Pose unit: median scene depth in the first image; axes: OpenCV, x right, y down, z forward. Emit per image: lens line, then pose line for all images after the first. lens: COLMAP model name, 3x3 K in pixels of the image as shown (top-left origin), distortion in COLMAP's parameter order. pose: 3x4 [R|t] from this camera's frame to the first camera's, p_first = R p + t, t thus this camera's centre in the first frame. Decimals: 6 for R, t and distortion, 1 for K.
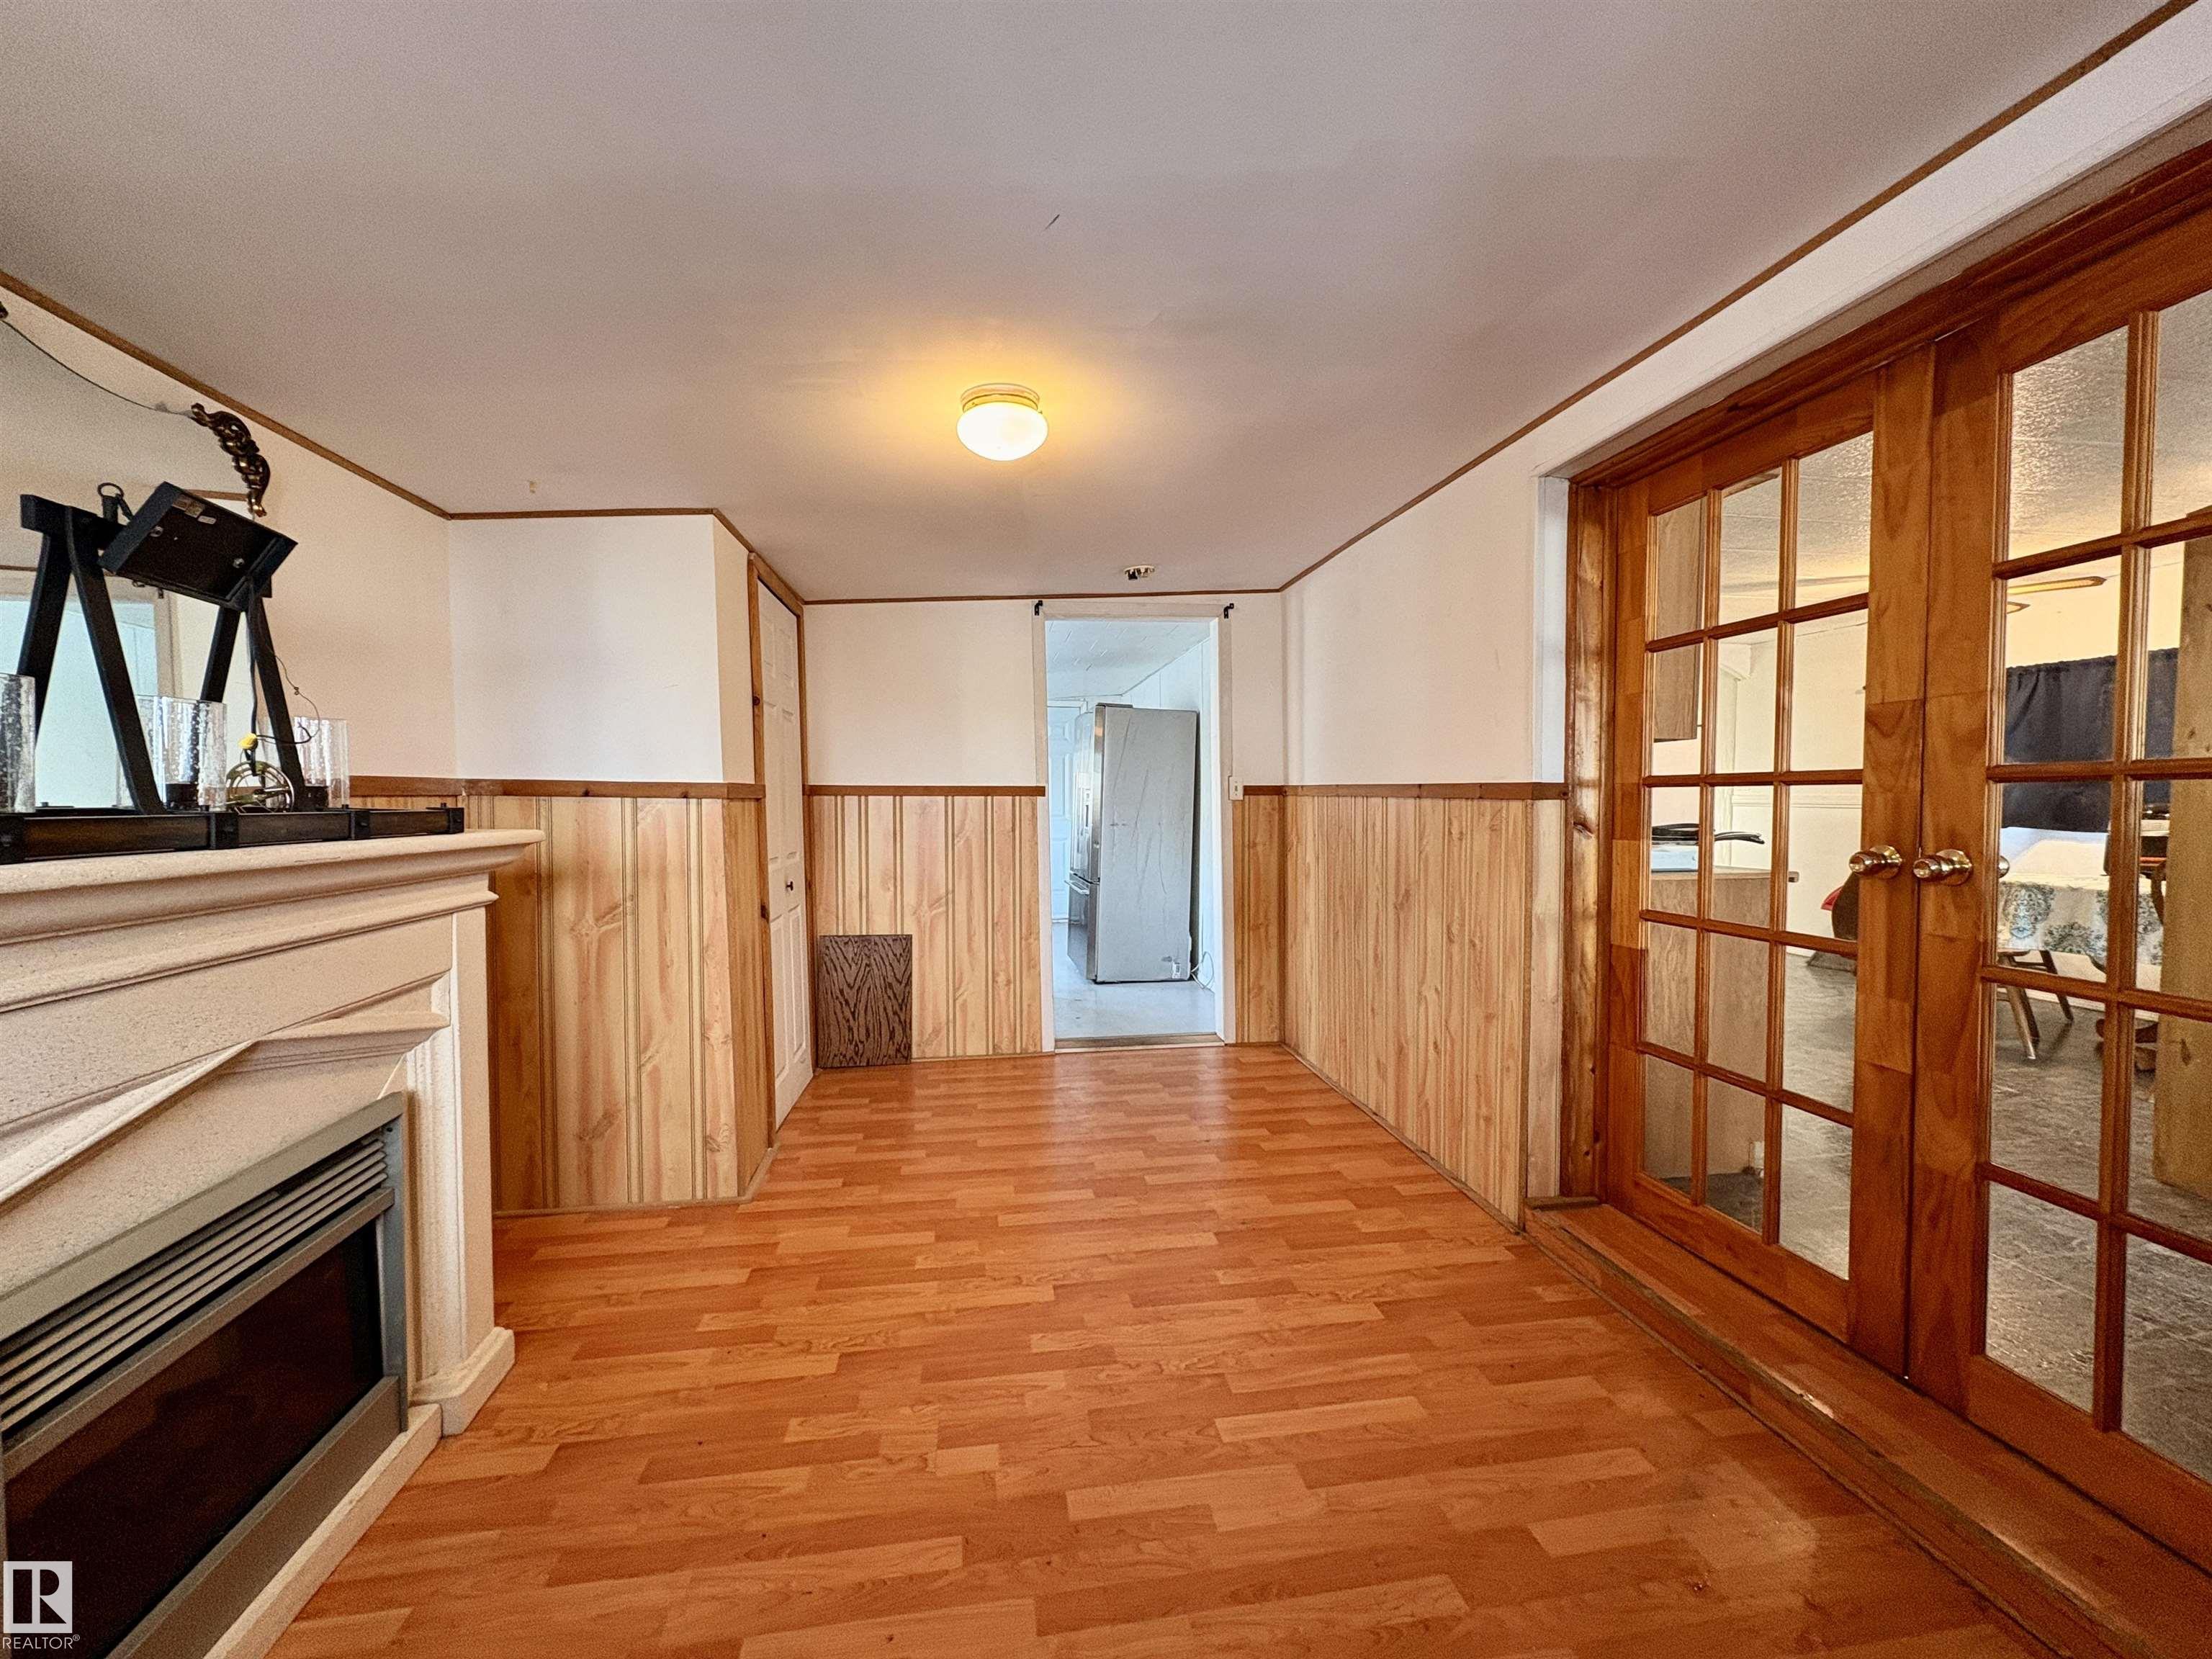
lens RADIAL K [[877.1, 0, 1106.0], [0, 877.1, 829.5], [0, 0, 1]] dist [0.001282, 0.000499]
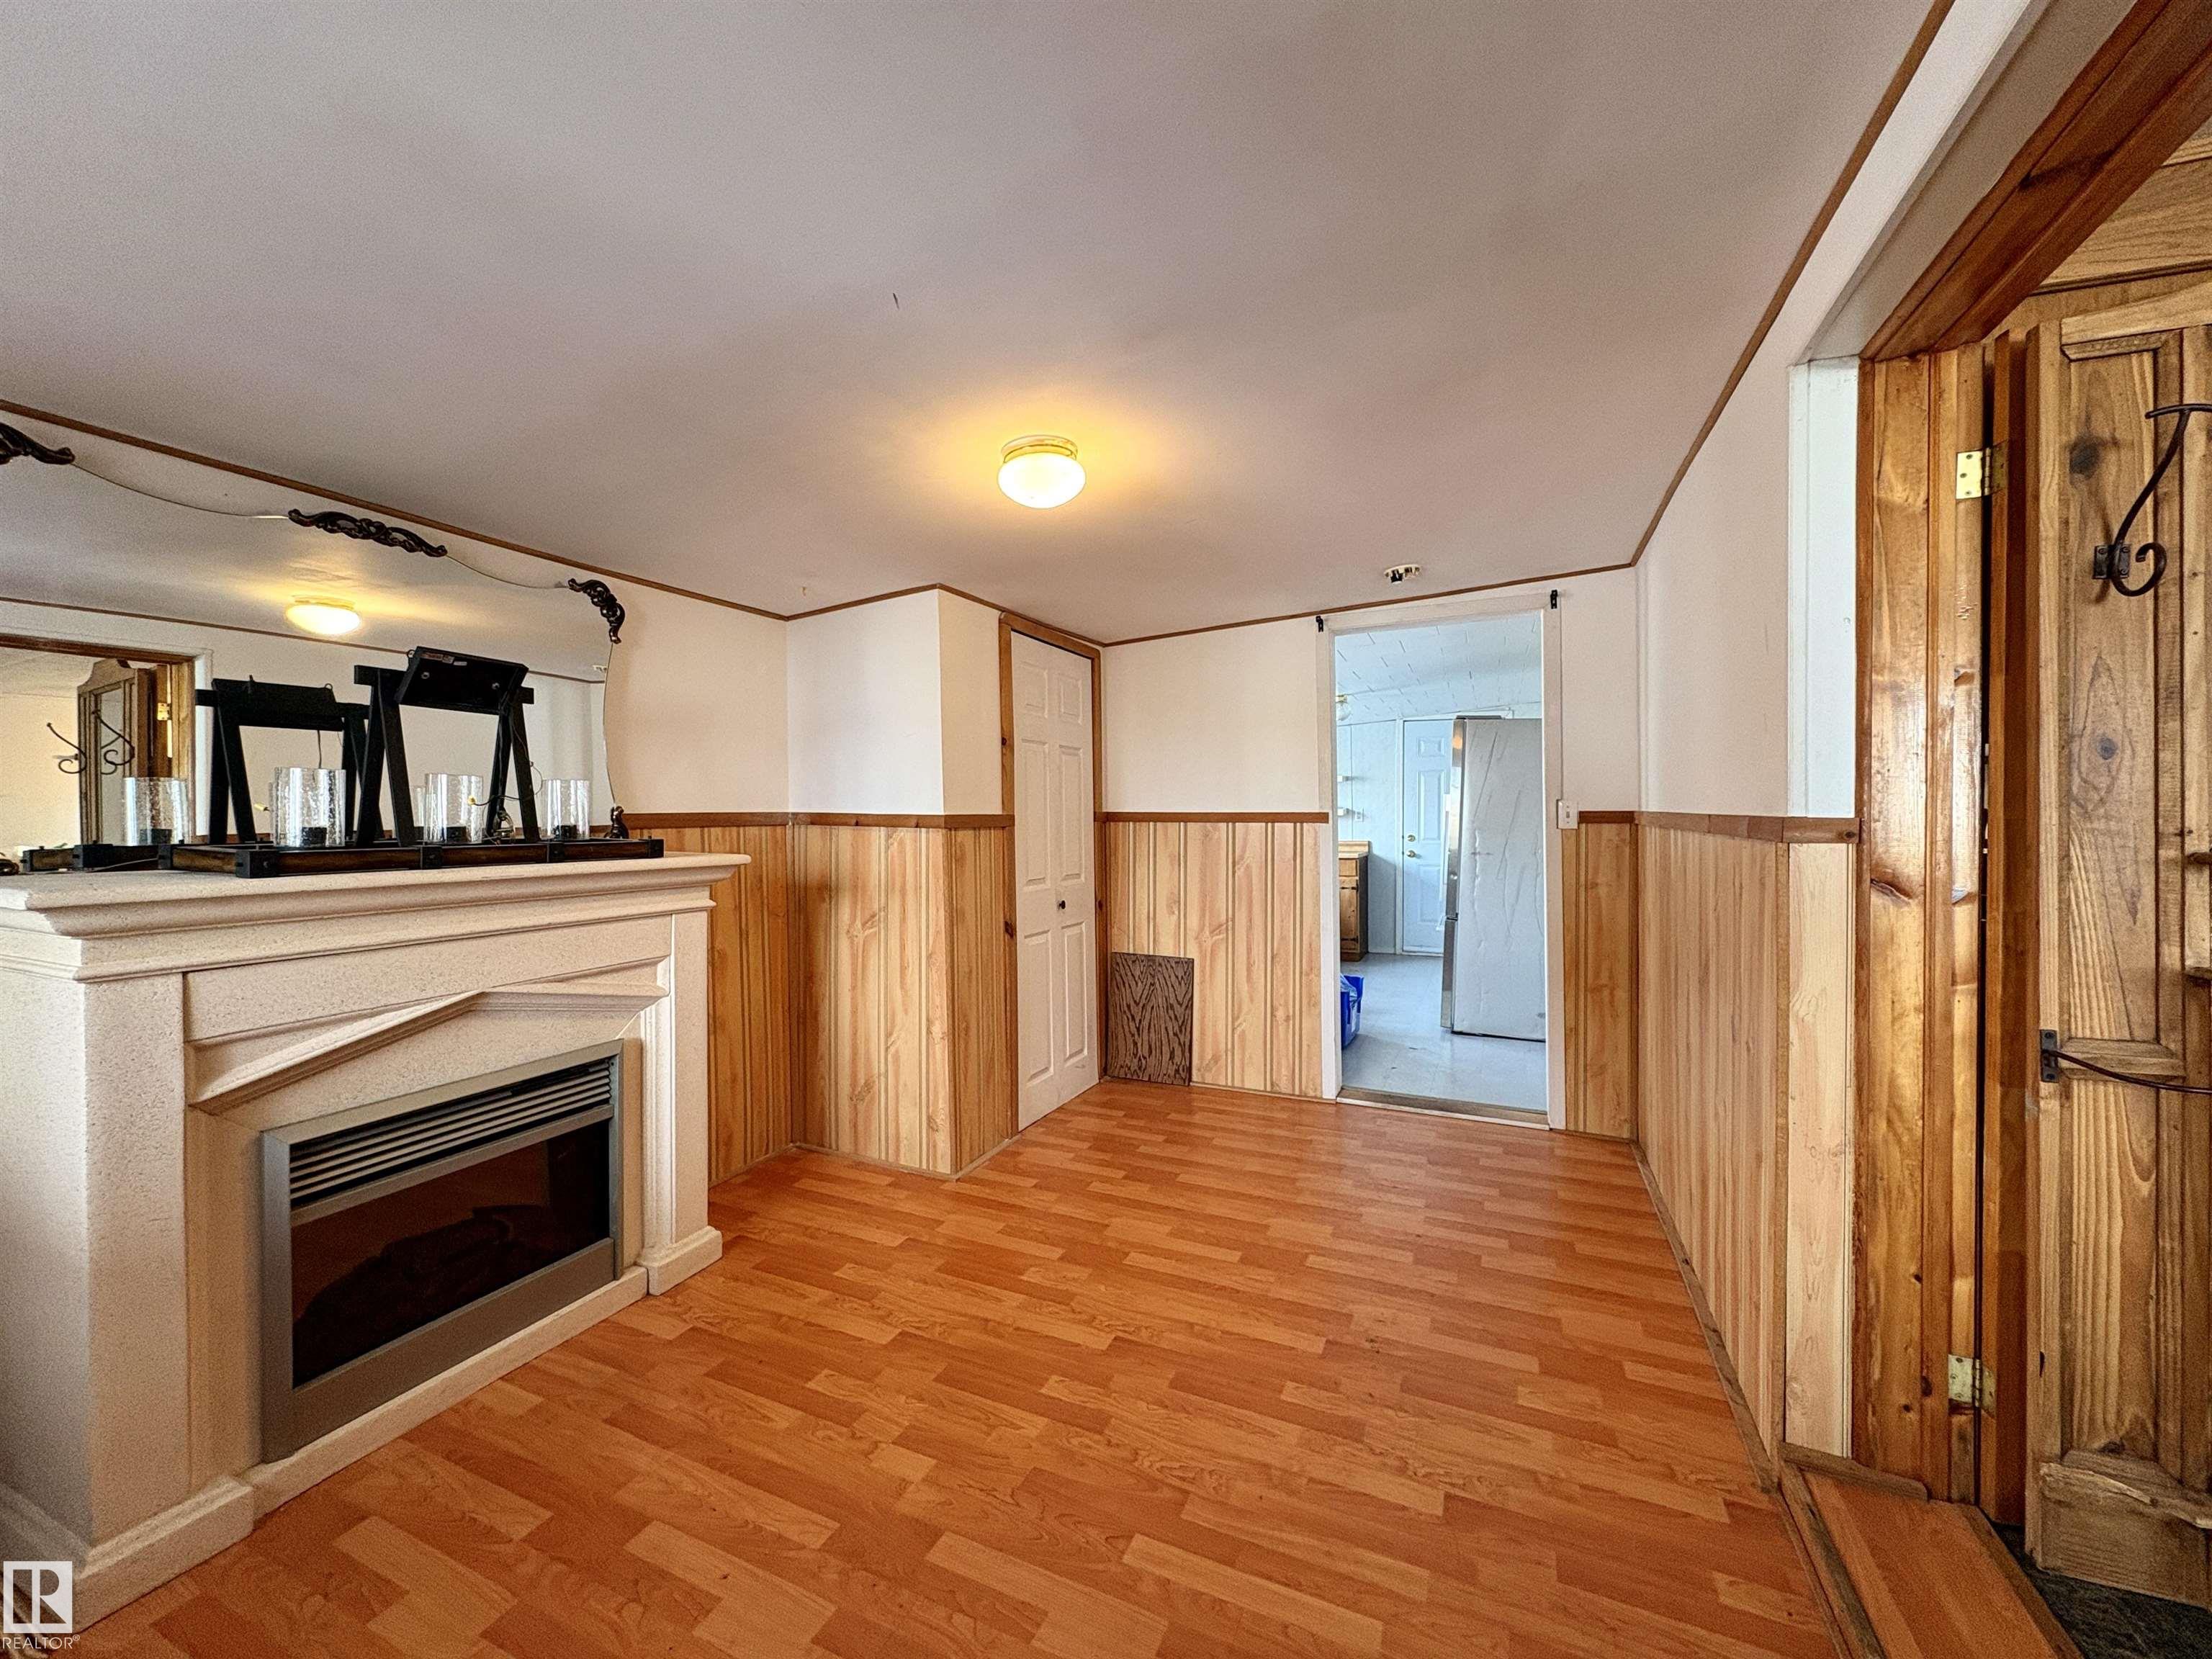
lens RADIAL K [[877.3, 0, 1105.8], [0, 877.3, 821.7], [0, 0, 1]] dist [0.002110, 0.000316]
pose [[0.837073, 0.005290, -0.547066, 0.382347], [-0.020449, 0.999557, -0.021624, -0.023191], [0.546709, 0.029288, 0.836810, 0.138227]]
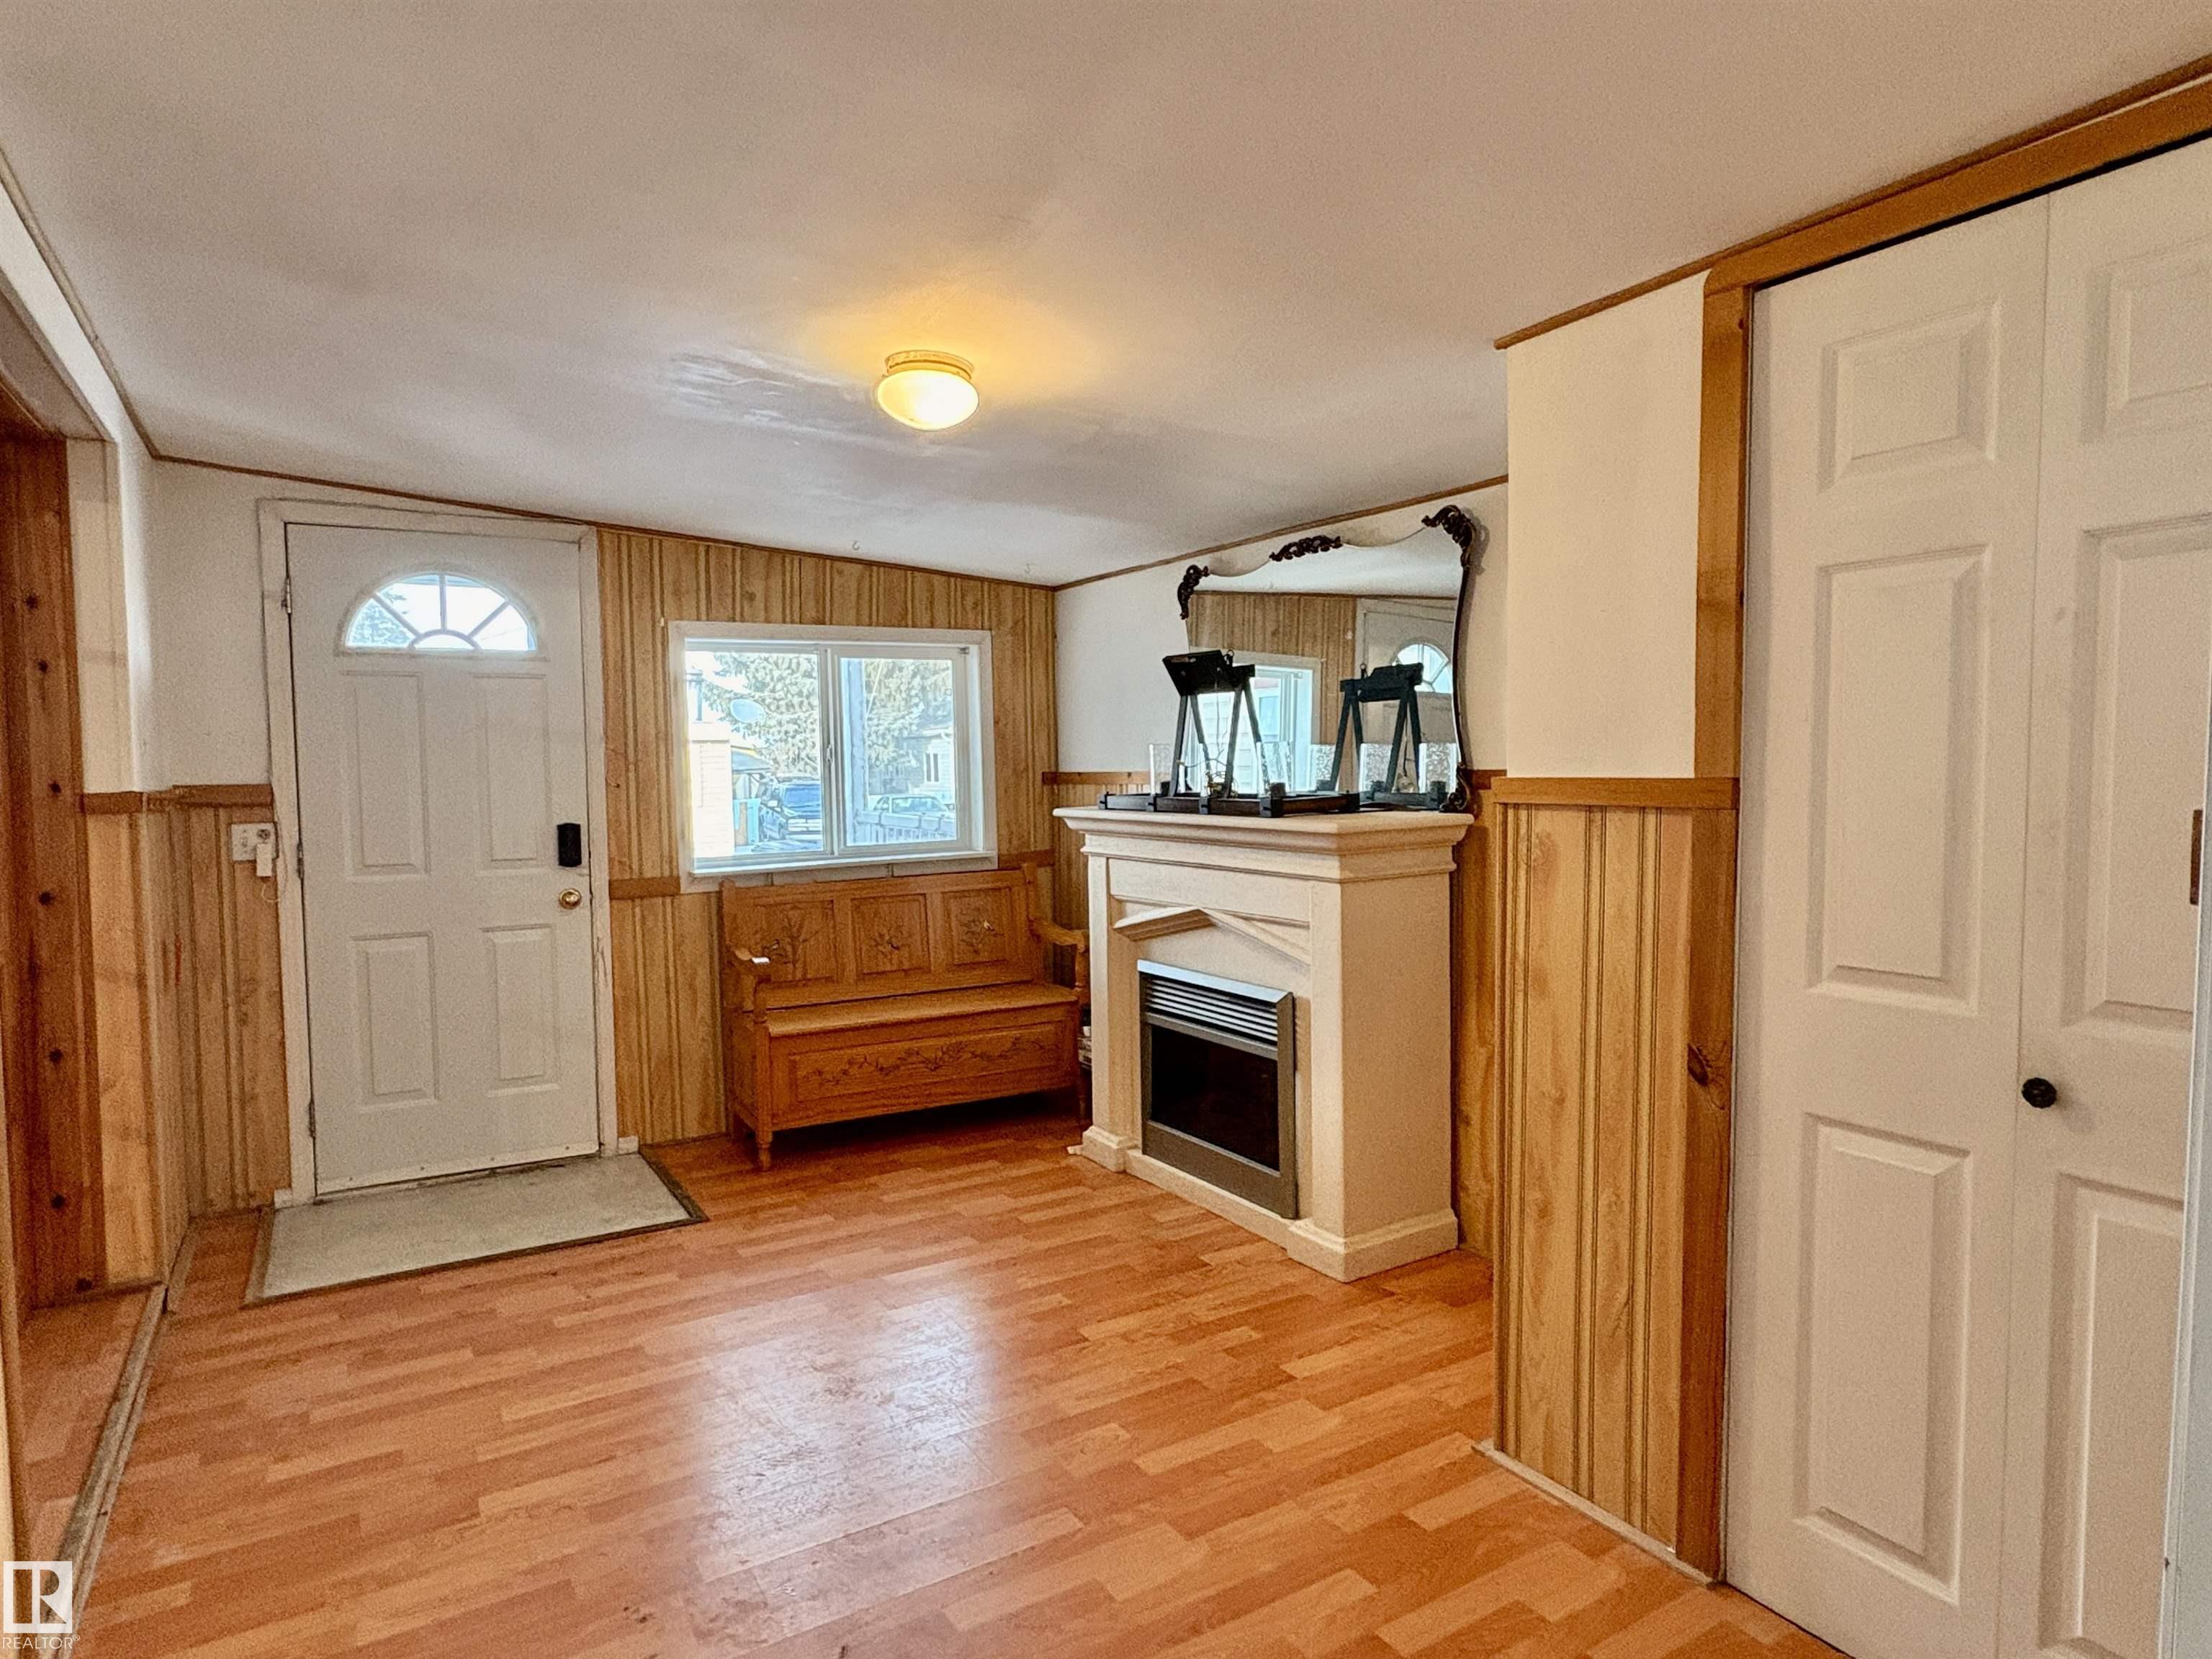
lens RADIAL K [[1265.9, 0, 1106.0], [0, 1265.9, 829.5], [0, 0, 1]] dist [-0.003213, -0.000458]
pose [[-0.922475, 0.037578, -0.384225, 0.166849], [0.003026, 0.995925, 0.090137, -0.098582], [0.386046, 0.081986, -0.918829, 1.702308]]
